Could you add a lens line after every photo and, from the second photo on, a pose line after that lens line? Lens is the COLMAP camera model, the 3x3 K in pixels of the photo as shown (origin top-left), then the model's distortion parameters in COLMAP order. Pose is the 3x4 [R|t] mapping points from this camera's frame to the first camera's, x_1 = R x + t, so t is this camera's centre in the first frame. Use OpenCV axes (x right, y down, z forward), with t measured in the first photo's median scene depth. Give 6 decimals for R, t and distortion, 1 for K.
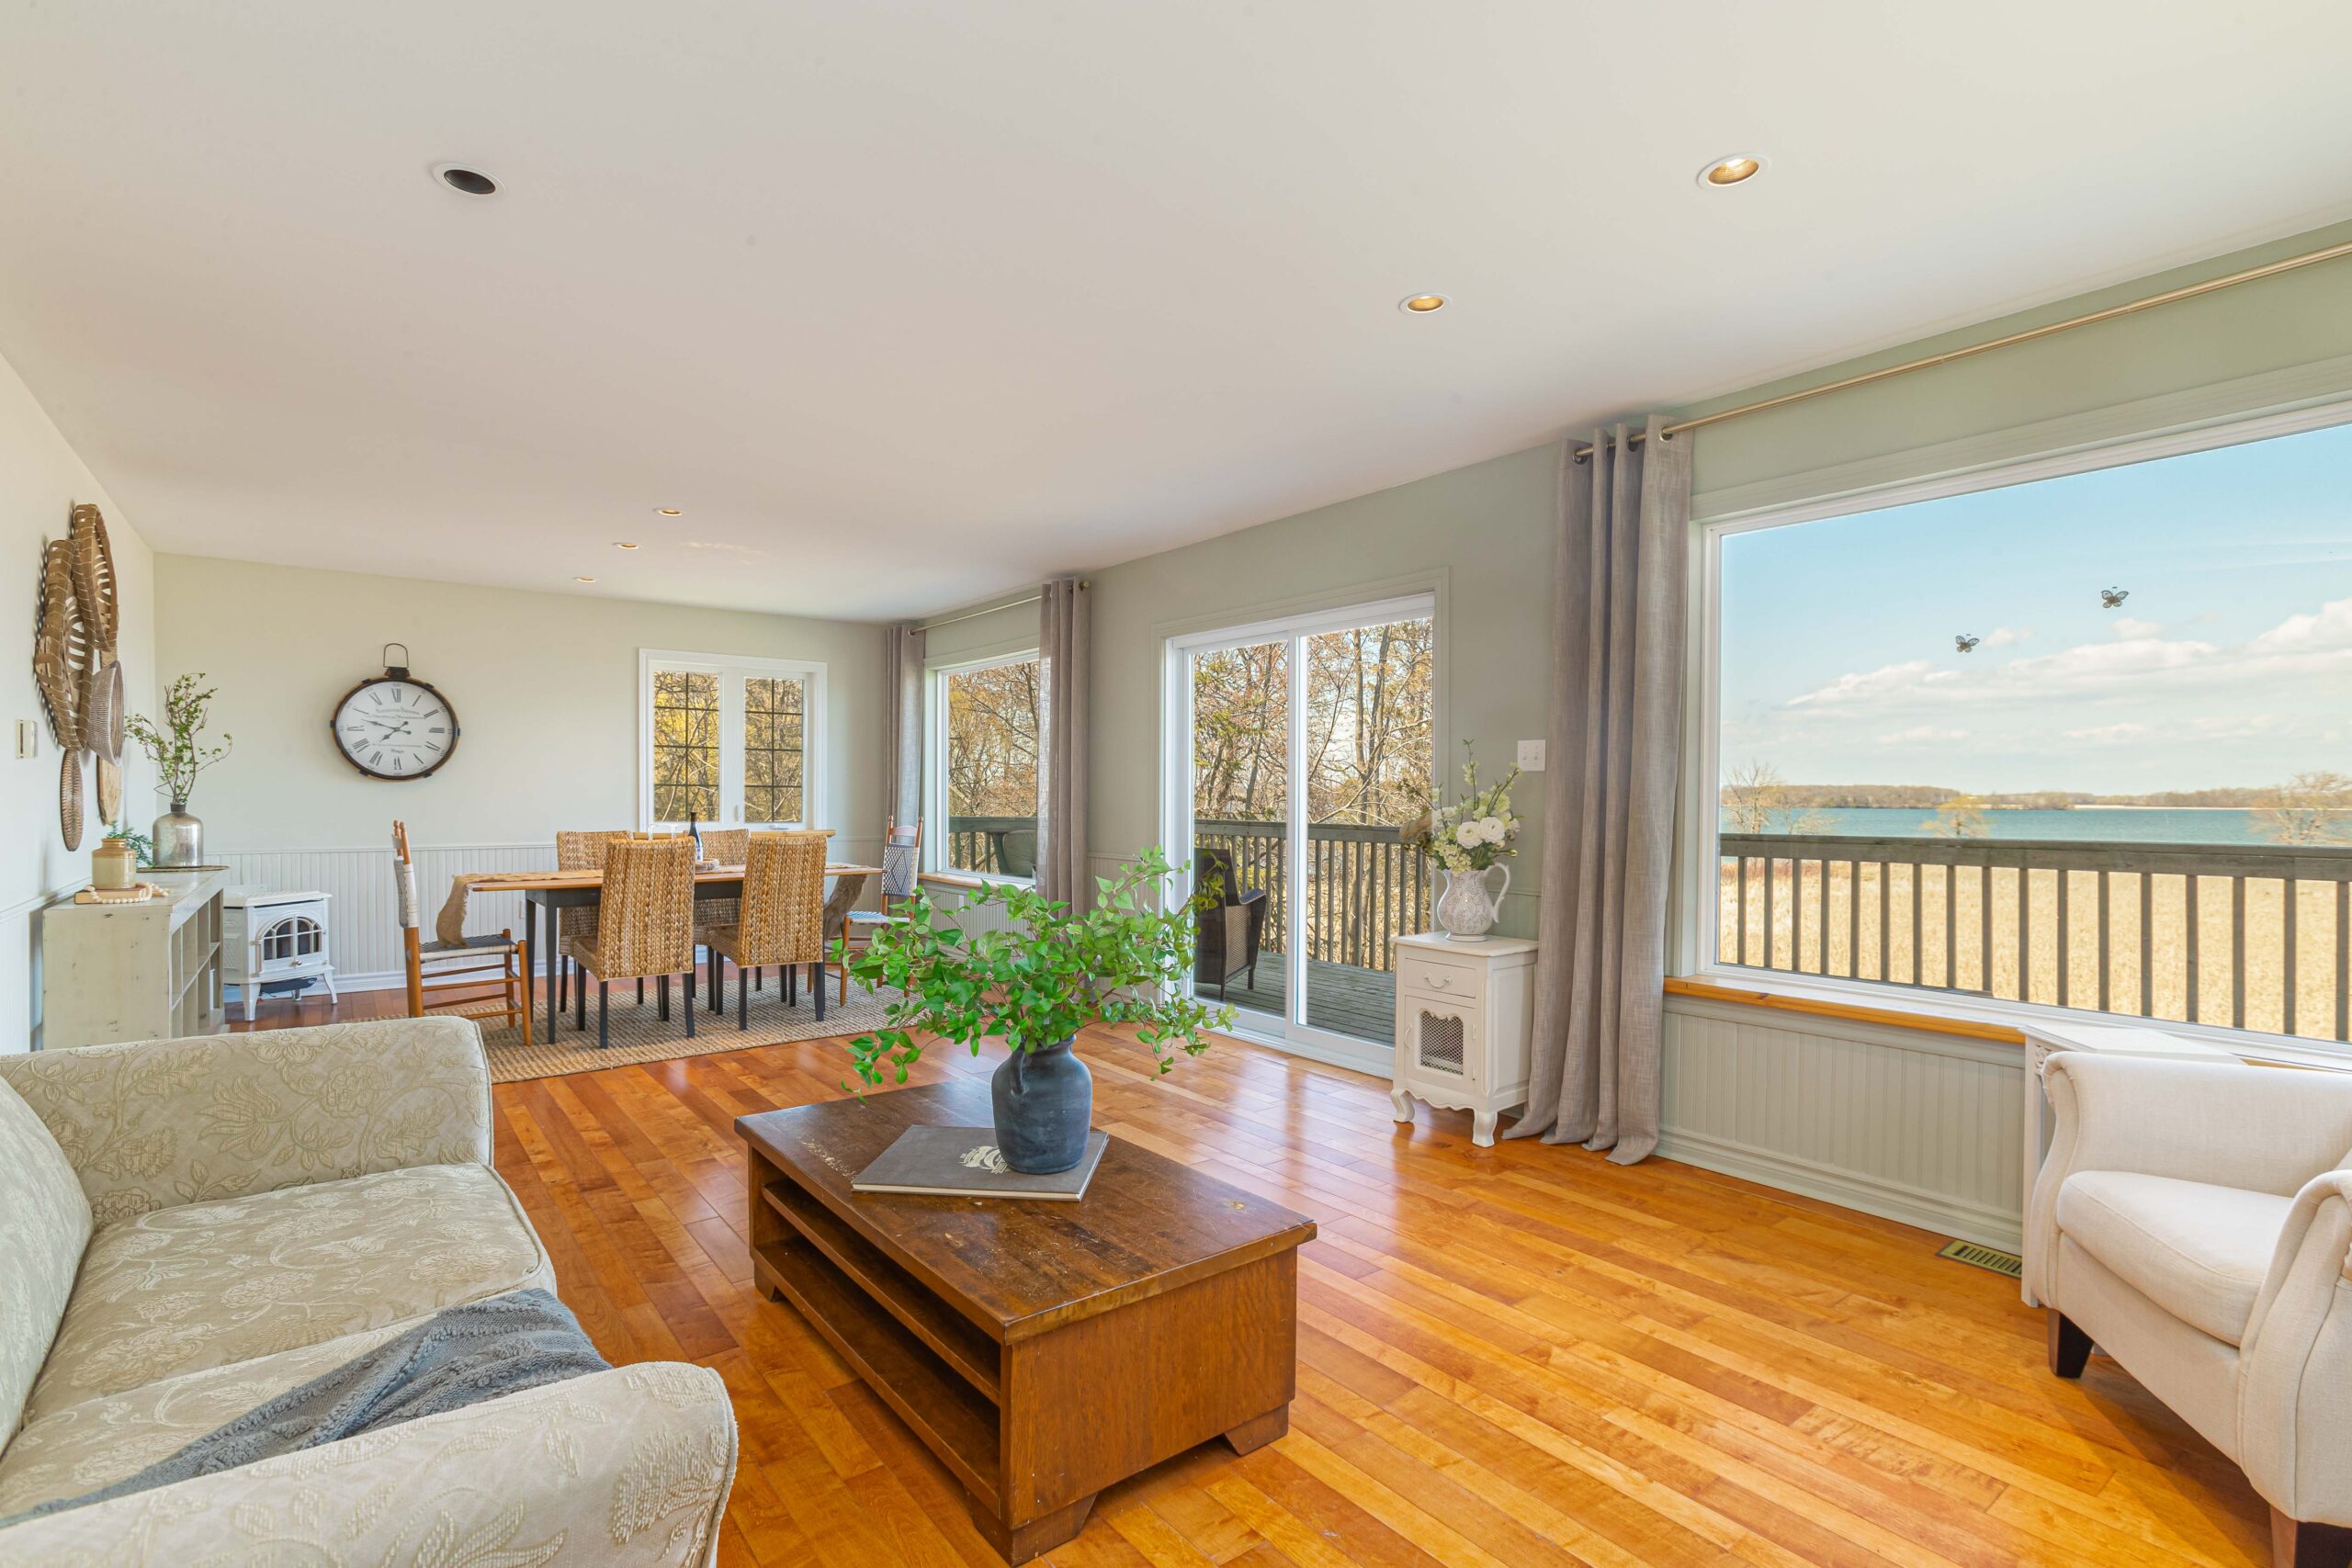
lens RADIAL K [[1057.9, 0, 1109.6], [0, 1057.9, 808.8], [0, 0, 1]] dist [0.003091, 0.000599]
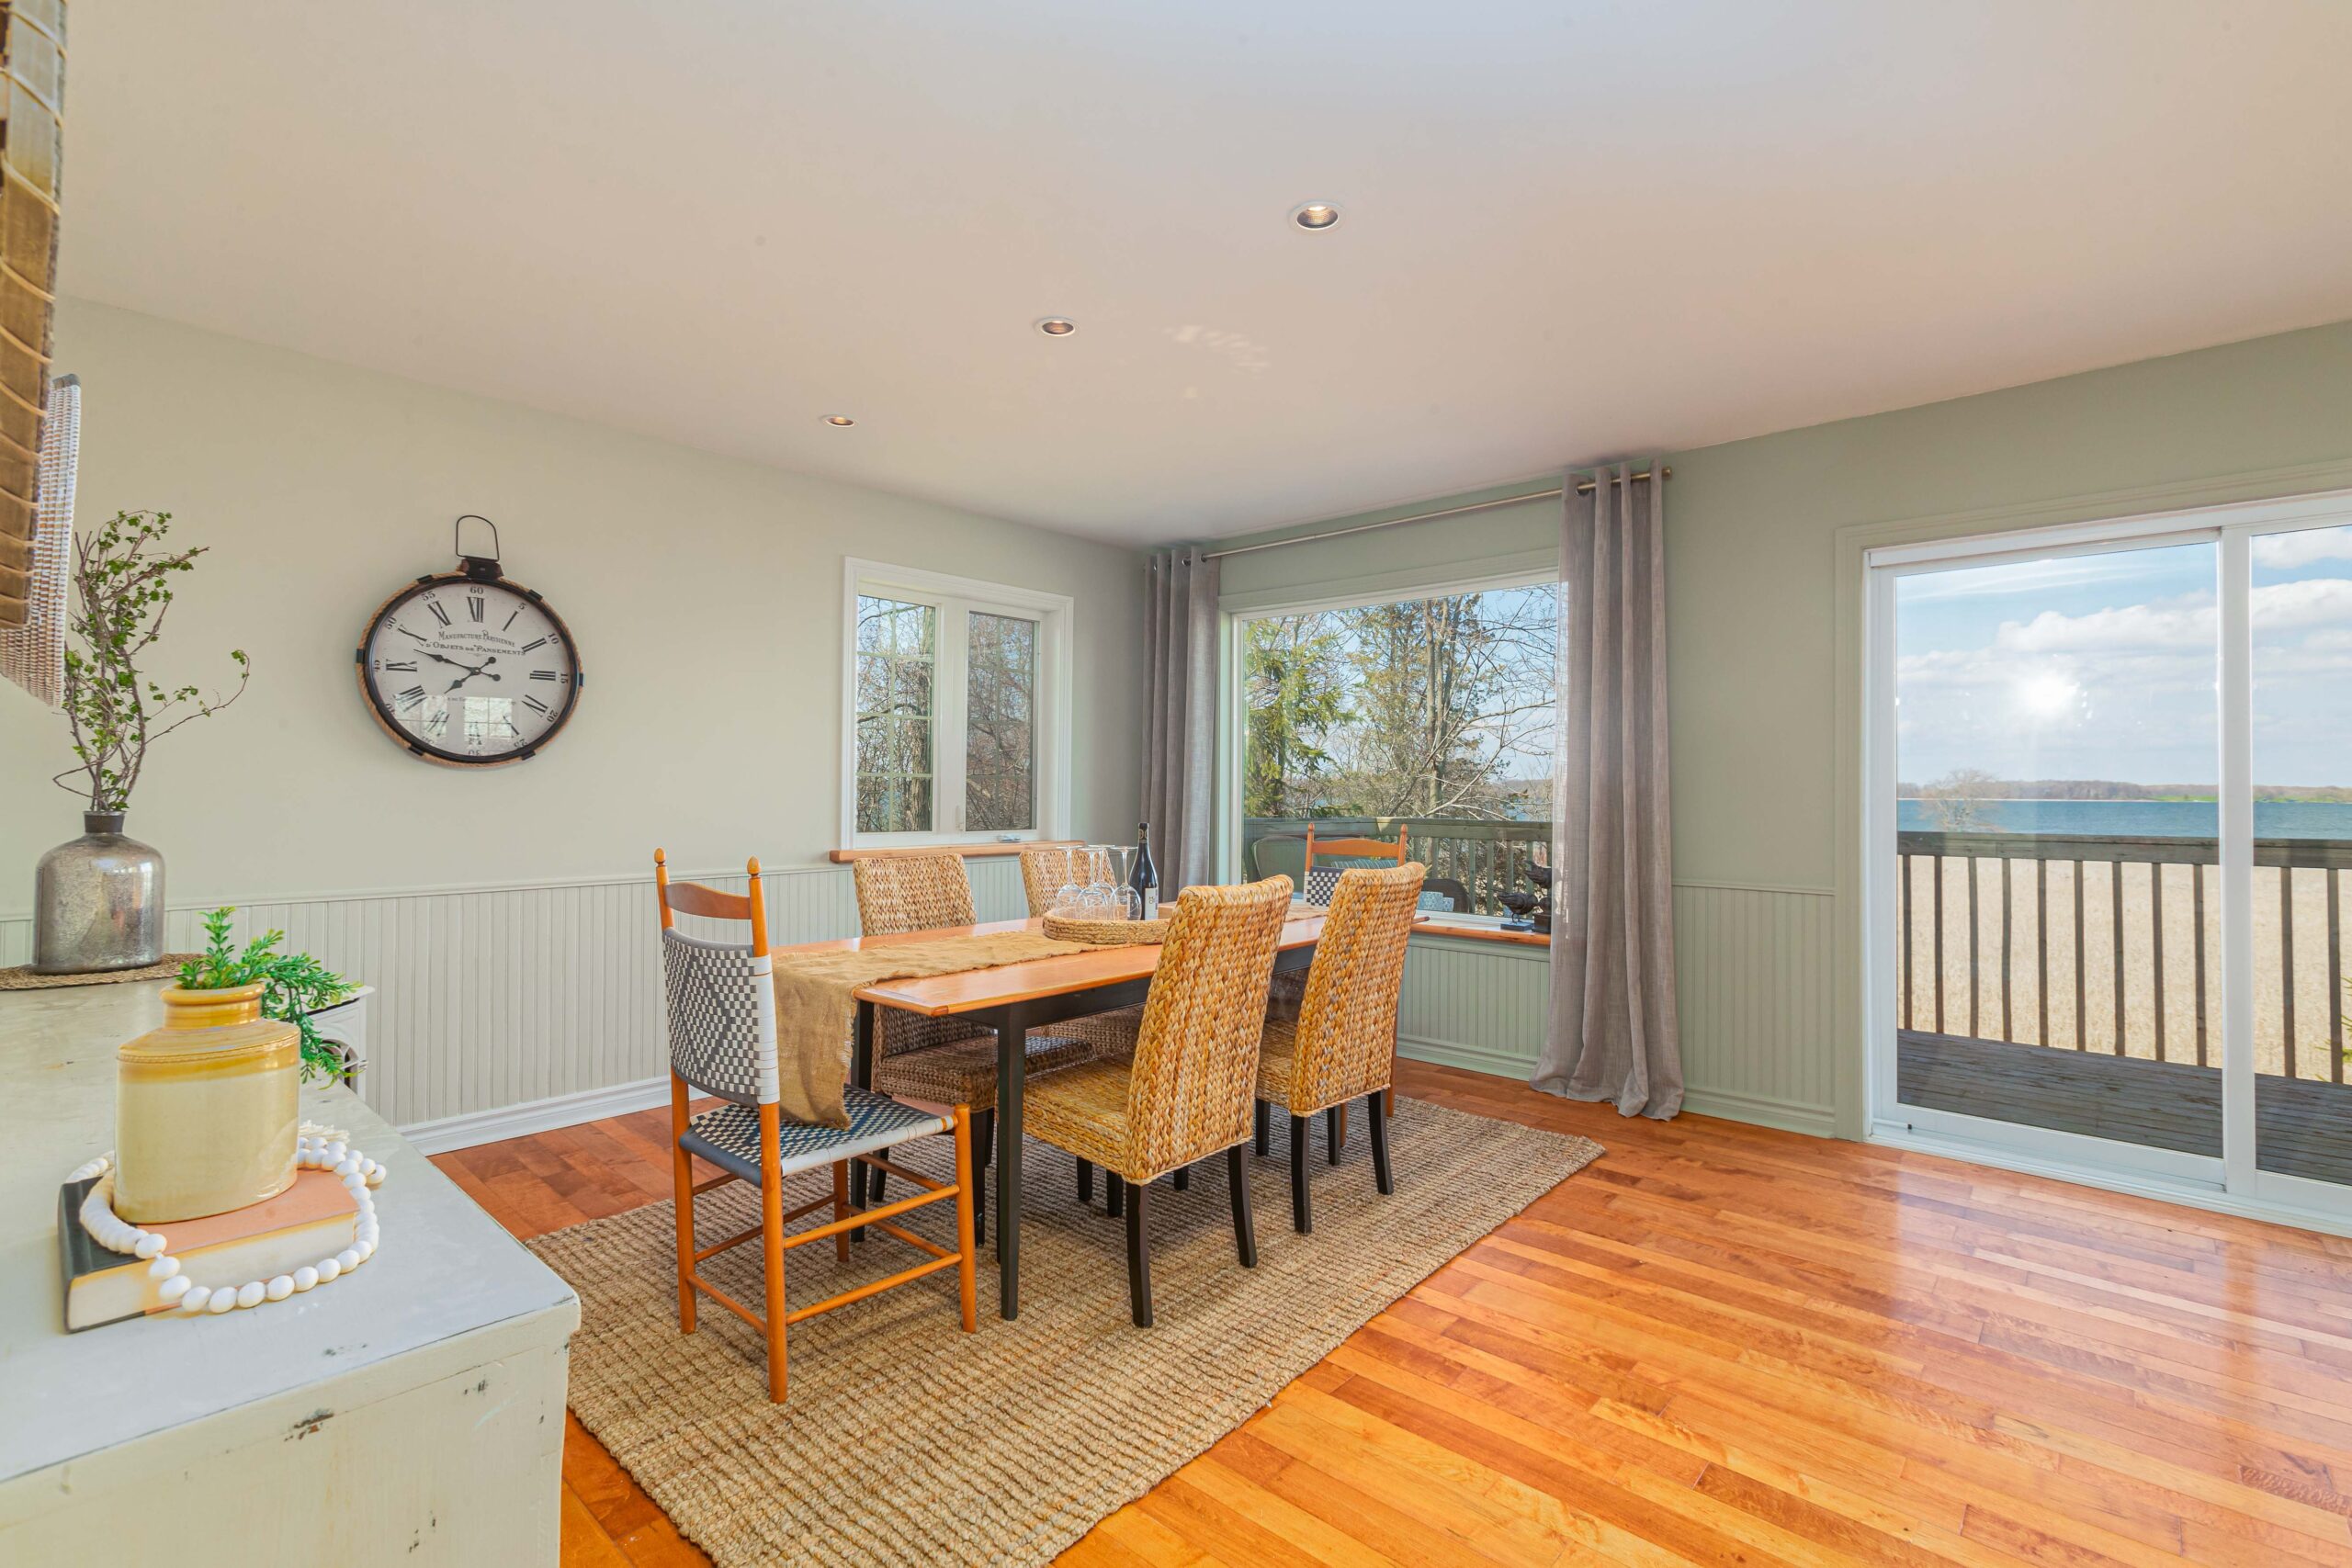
lens RADIAL K [[1057.9, 0, 1181.3], [0, 1057.9, 767.8], [0, 0, 1]] dist [0.003091, 0.000599]
pose [[0.981528, 0.004787, 0.191259, -0.418493], [0.000900, 0.999560, -0.029635, -0.008126], [-0.191316, 0.029259, 0.981092, 0.392275]]
